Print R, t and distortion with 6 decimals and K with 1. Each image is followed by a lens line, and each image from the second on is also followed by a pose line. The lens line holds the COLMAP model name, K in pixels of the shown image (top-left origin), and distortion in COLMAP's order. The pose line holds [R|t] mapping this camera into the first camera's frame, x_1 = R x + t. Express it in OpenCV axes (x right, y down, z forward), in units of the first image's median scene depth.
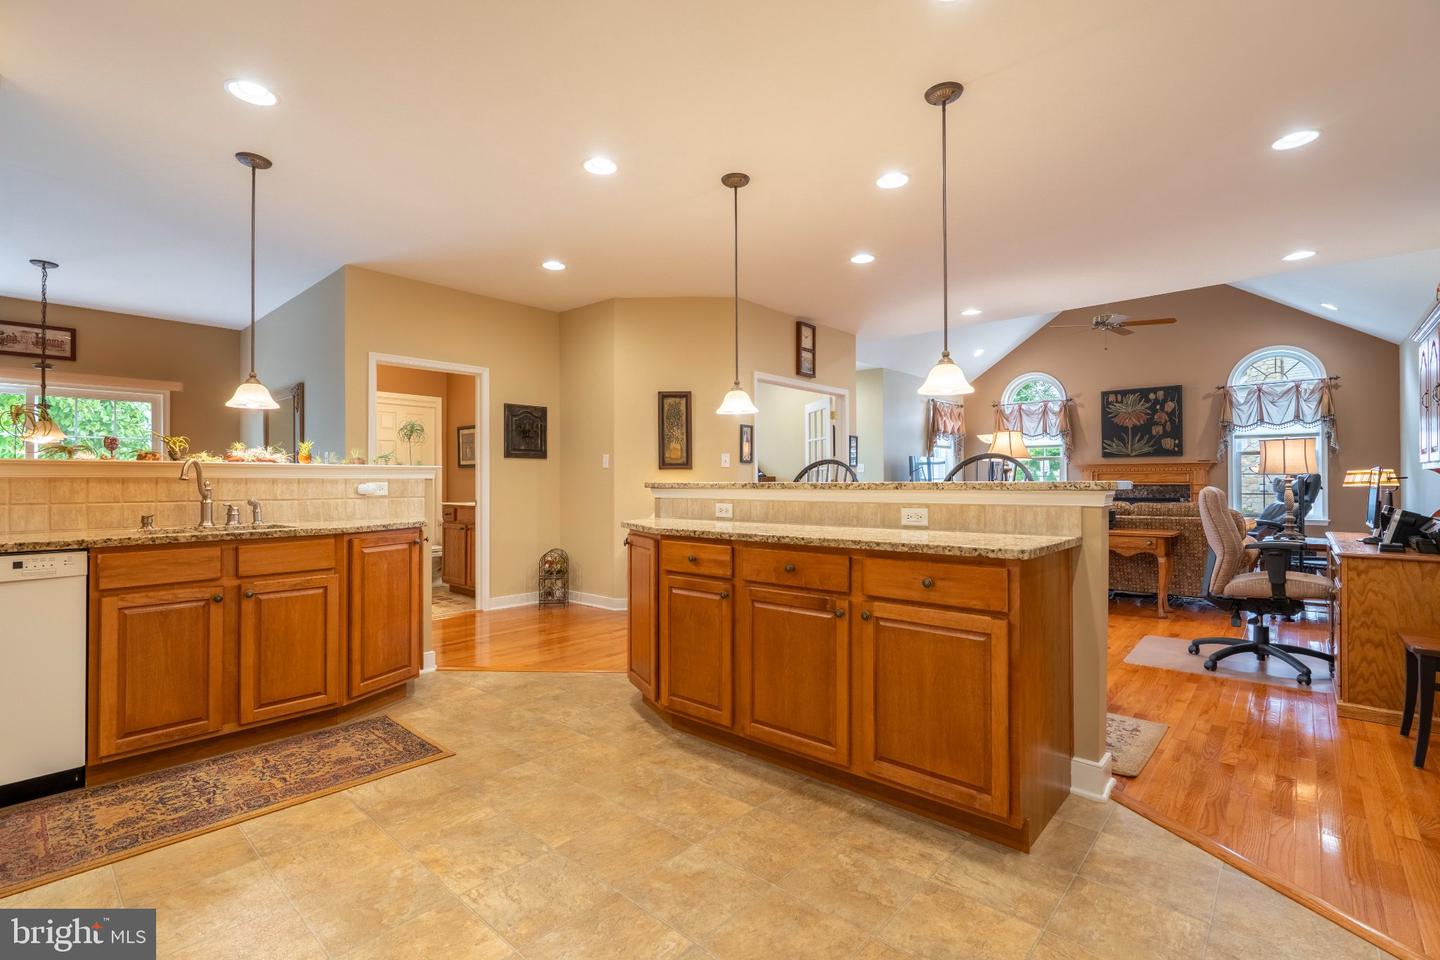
lens RADIAL K [[648.9, 0, 713.4], [0, 648.9, 479.0], [0, 0, 1]] dist [-0.007960, 0.000169]
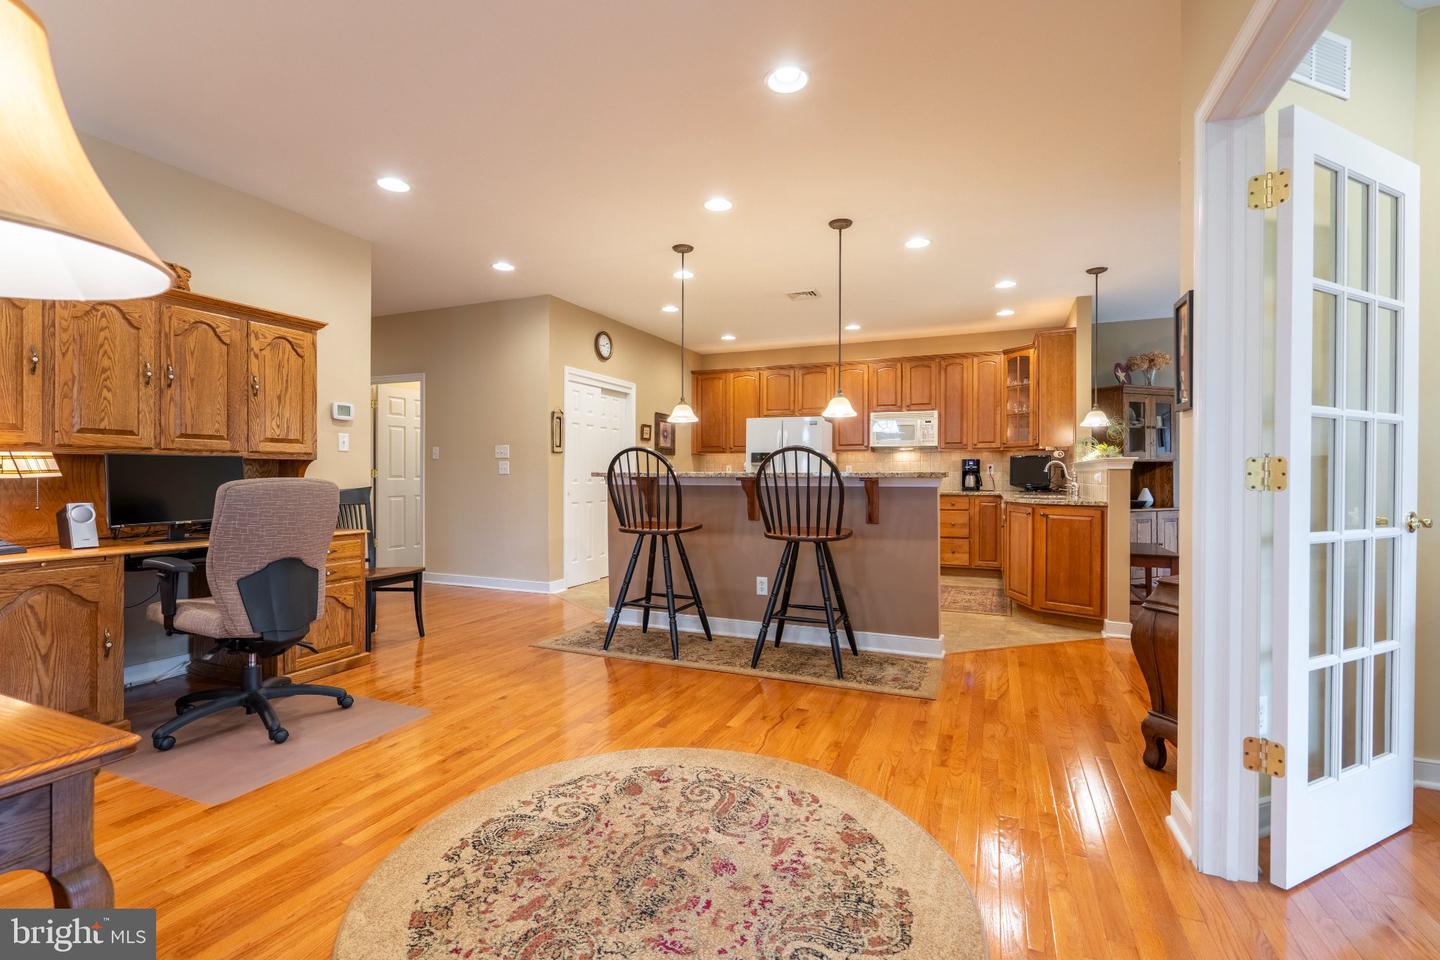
lens RADIAL K [[648.9, 0, 713.4], [0, 648.9, 479.0], [0, 0, 1]] dist [-0.007960, 0.000169]
pose [[-0.947031, 0.002365, -0.321134, 0.633601], [0.002215, 0.999997, 0.000831, 0.016663], [0.321135, 0.000075, -0.947034, 2.015583]]
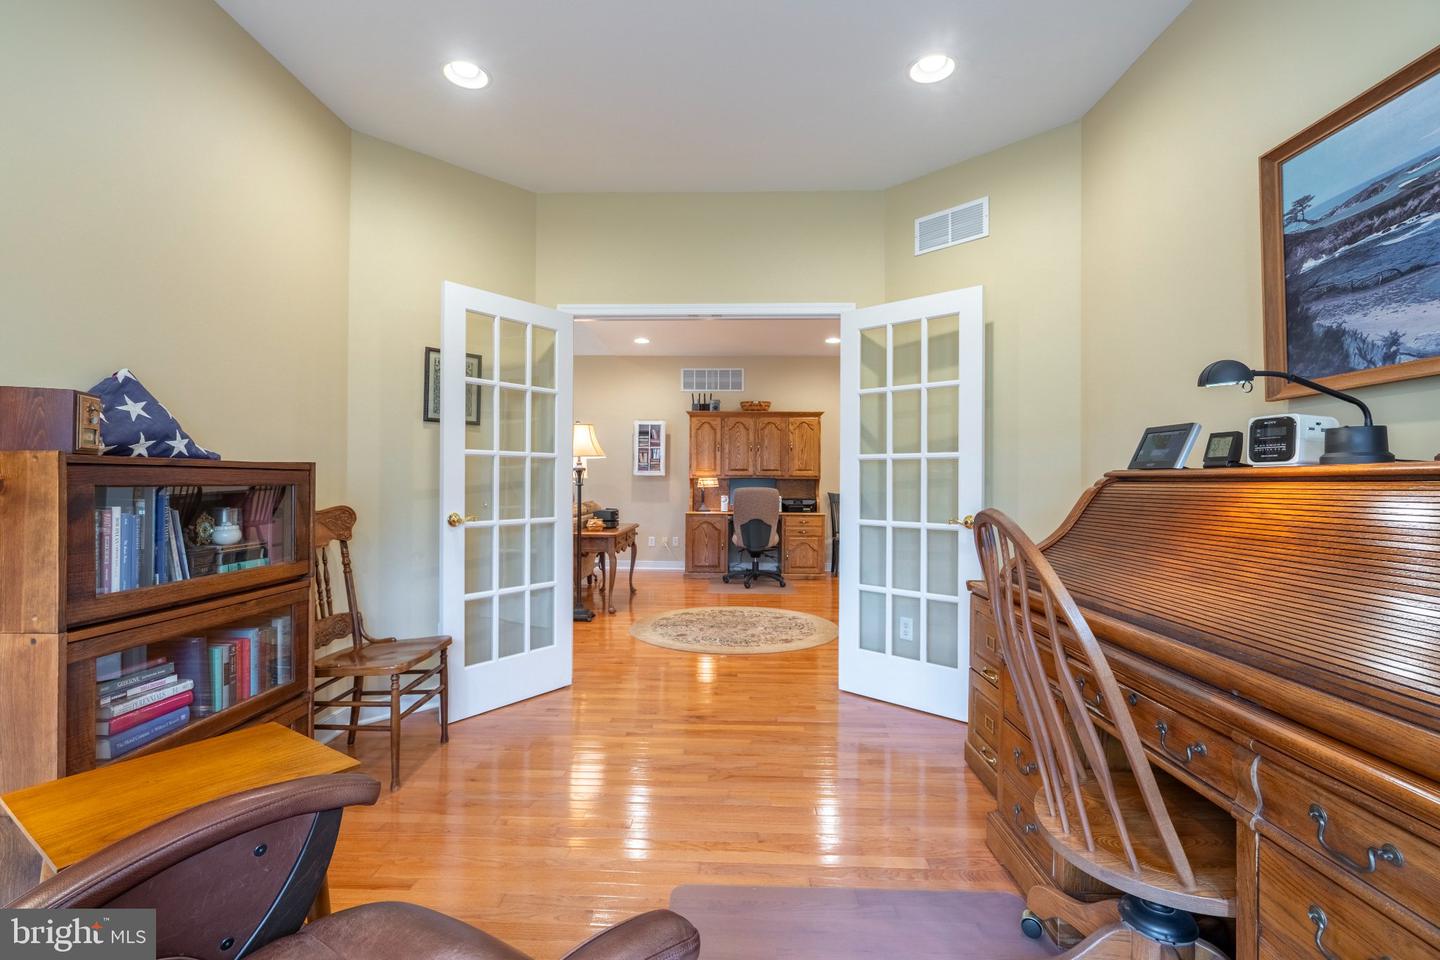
lens RADIAL K [[648.9, 0, 713.4], [0, 648.9, 479.0], [0, 0, 1]] dist [-0.007960, 0.000169]
pose [[-0.645592, 0.003279, 0.763676, -0.546544], [-0.007767, 0.999911, -0.010860, 0.011167], [-0.763643, -0.012942, -0.645509, 2.491621]]
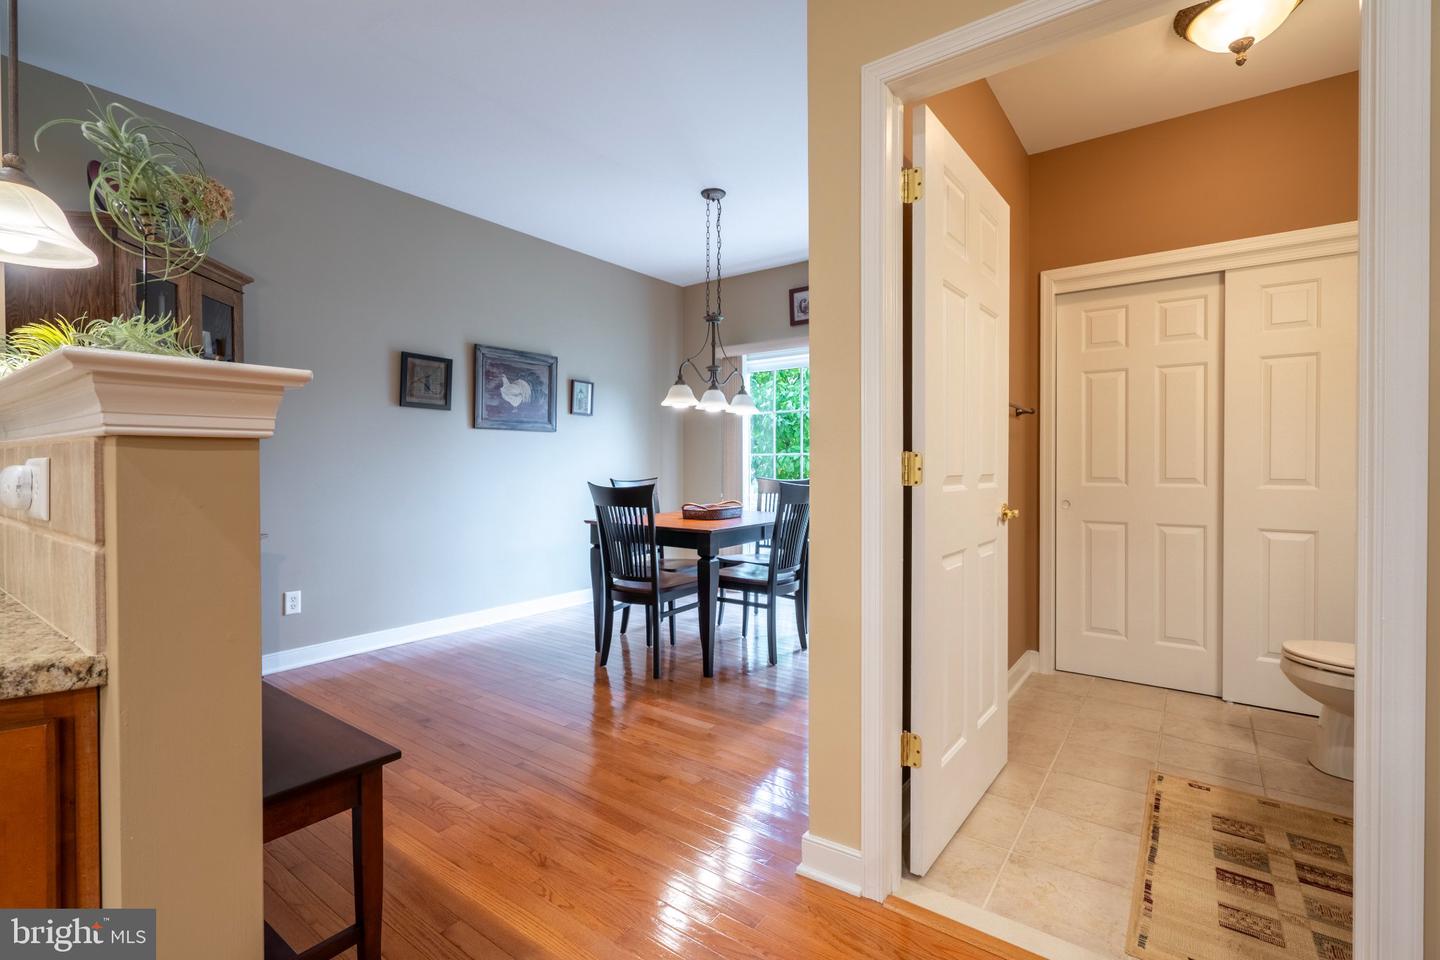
lens RADIAL K [[658.0, 0, 705.9], [0, 658.0, 474.2], [0, 0, 1]] dist [-0.008594, -0.000017]
pose [[0.083791, 0.016995, -0.996338, -0.285466], [0.003637, 0.999843, 0.017361, 0.008830], [0.996477, -0.005078, 0.083716, 1.236254]]
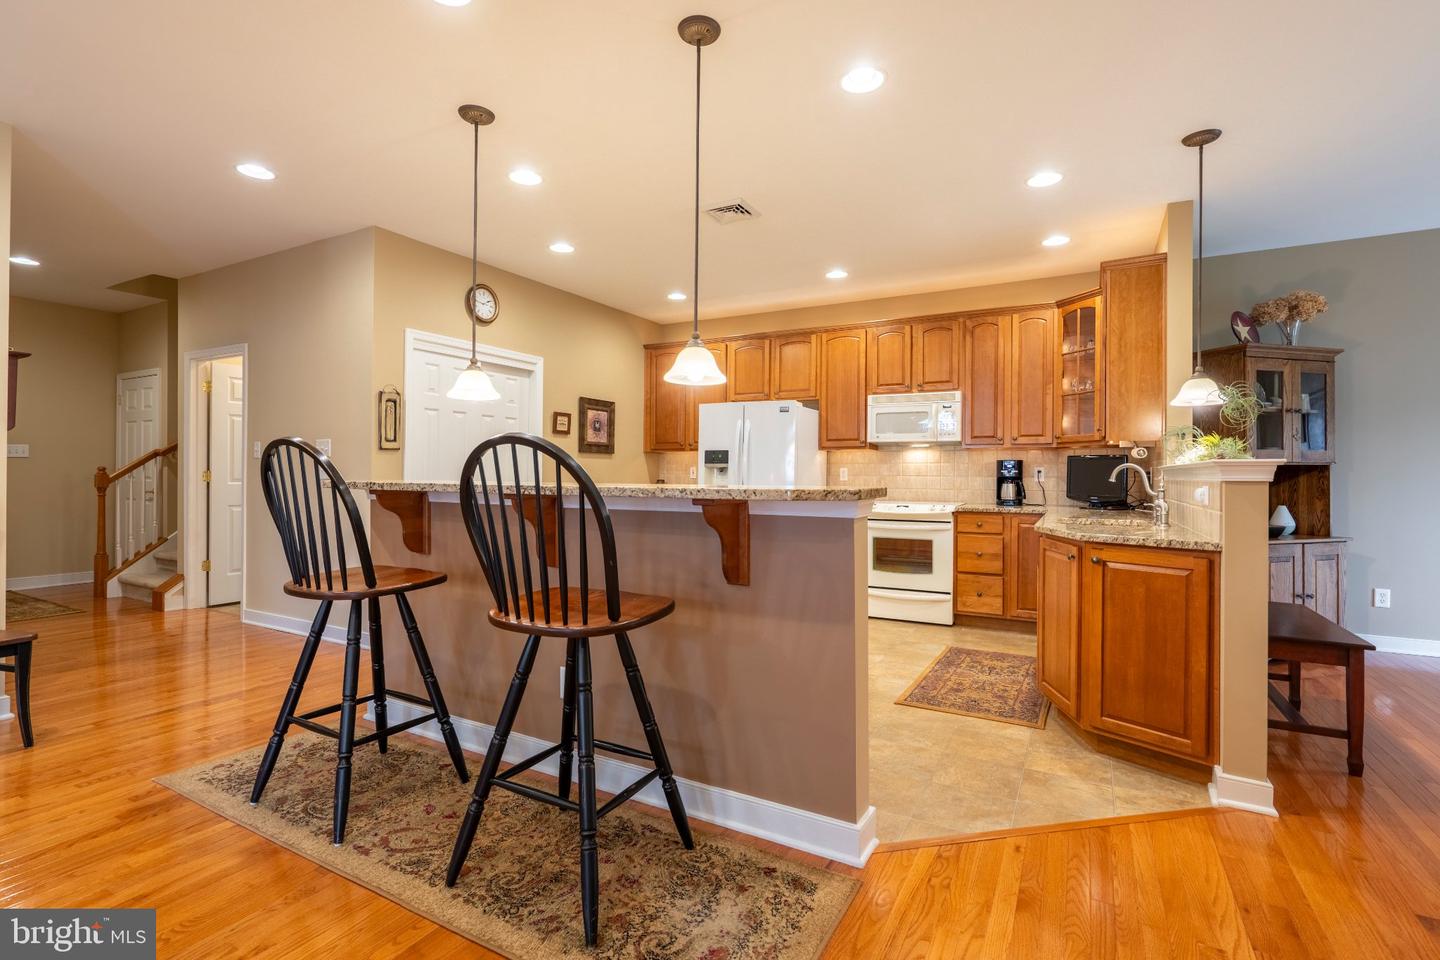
lens RADIAL K [[666.6, 0, 714.2], [0, 666.6, 474.1], [0, 0, 1]] dist [-0.003897, -0.000258]
pose [[-0.974391, -0.004522, -0.224816, 0.165996], [-0.003433, 0.999980, -0.005237, -0.001557], [0.224835, -0.004331, -0.974387, 1.619744]]
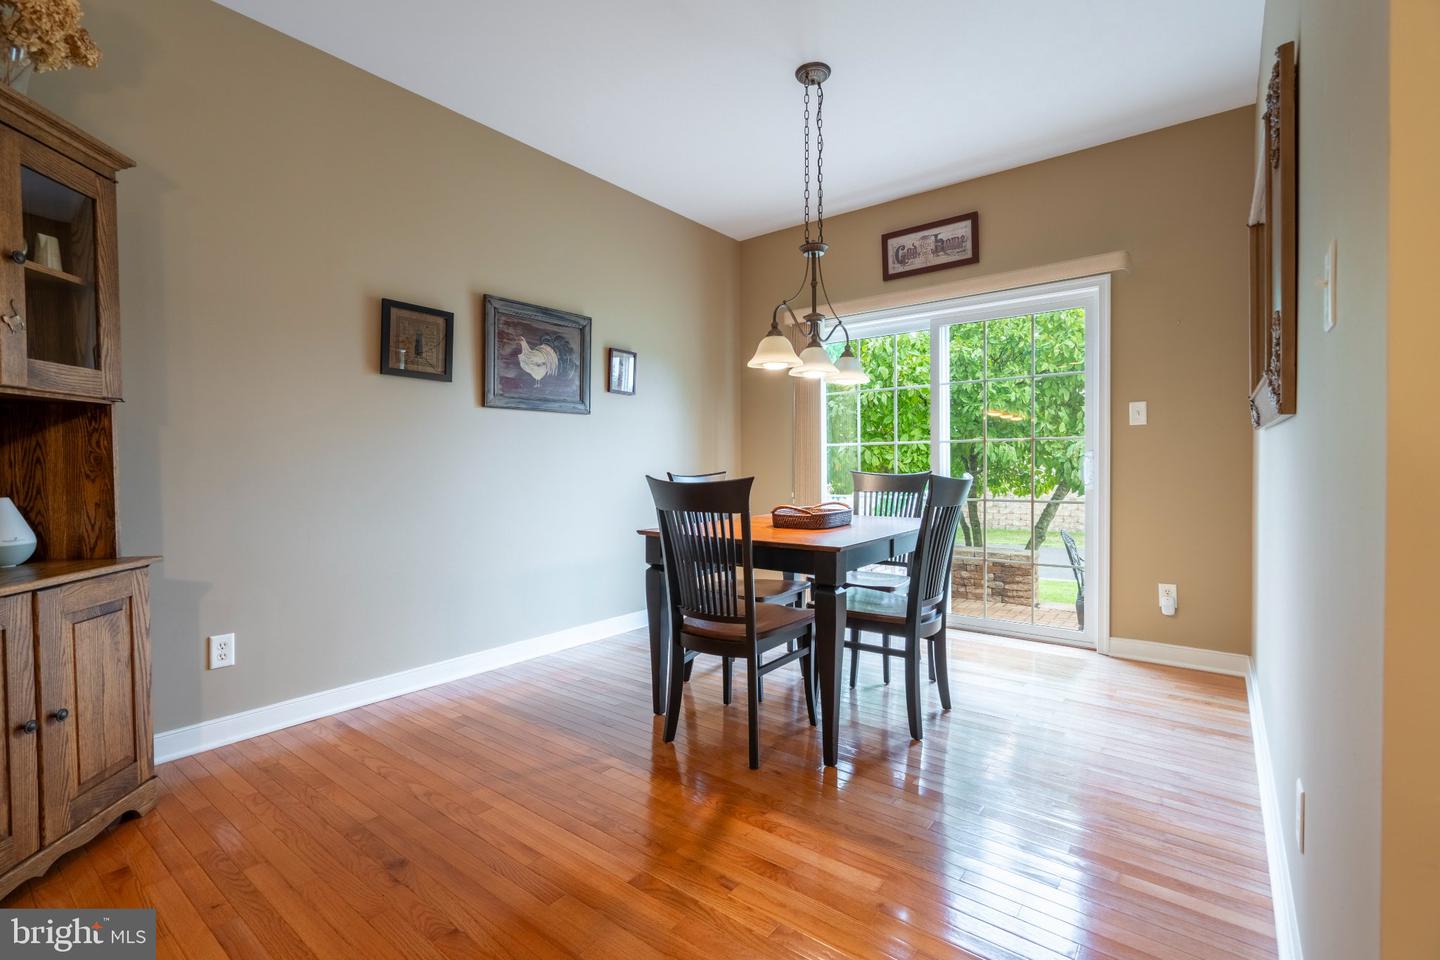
lens RADIAL K [[657.6, 0, 720.0], [0, 657.6, 480.0], [0, 0, 1]] dist [-0.003160, -0.000075]
pose [[0.077067, 0.024128, -0.996734, -0.597054], [0.007972, 0.999660, 0.024815, 0.025310], [0.996994, -0.009858, 0.076849, 1.167130]]
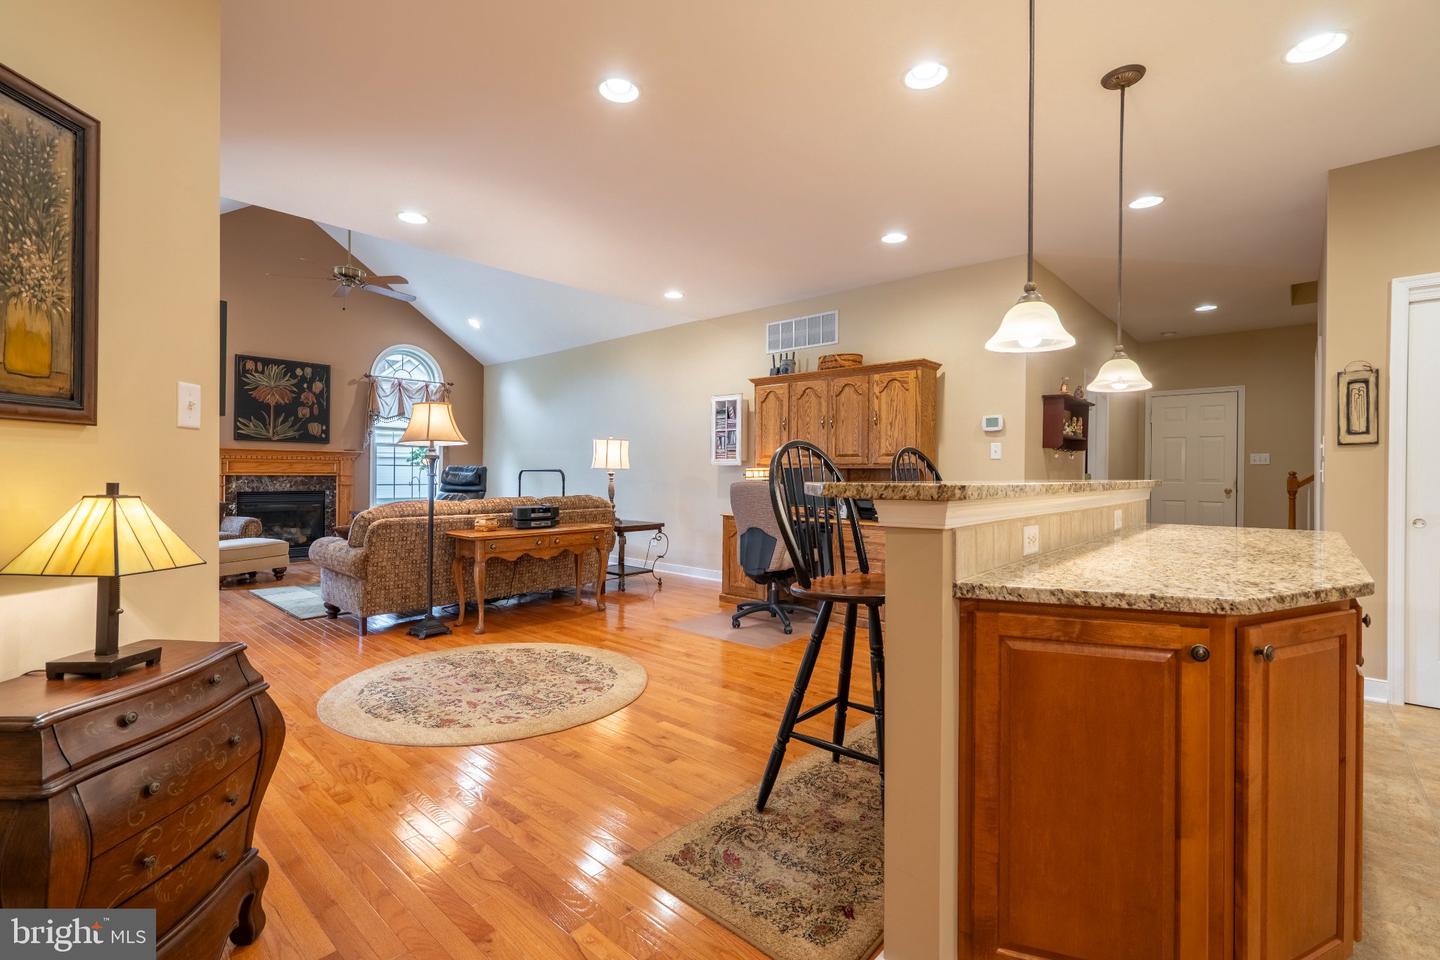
lens RADIAL K [[645.8, 0, 712.8], [0, 645.8, 476.3], [0, 0, 1]] dist [-0.003215, 0.000743]
pose [[0.005858, -0.003012, 0.999978, -0.458751], [-0.011562, 0.999928, 0.003080, 0.002285], [-0.999916, -0.011579, 0.005822, 1.205430]]
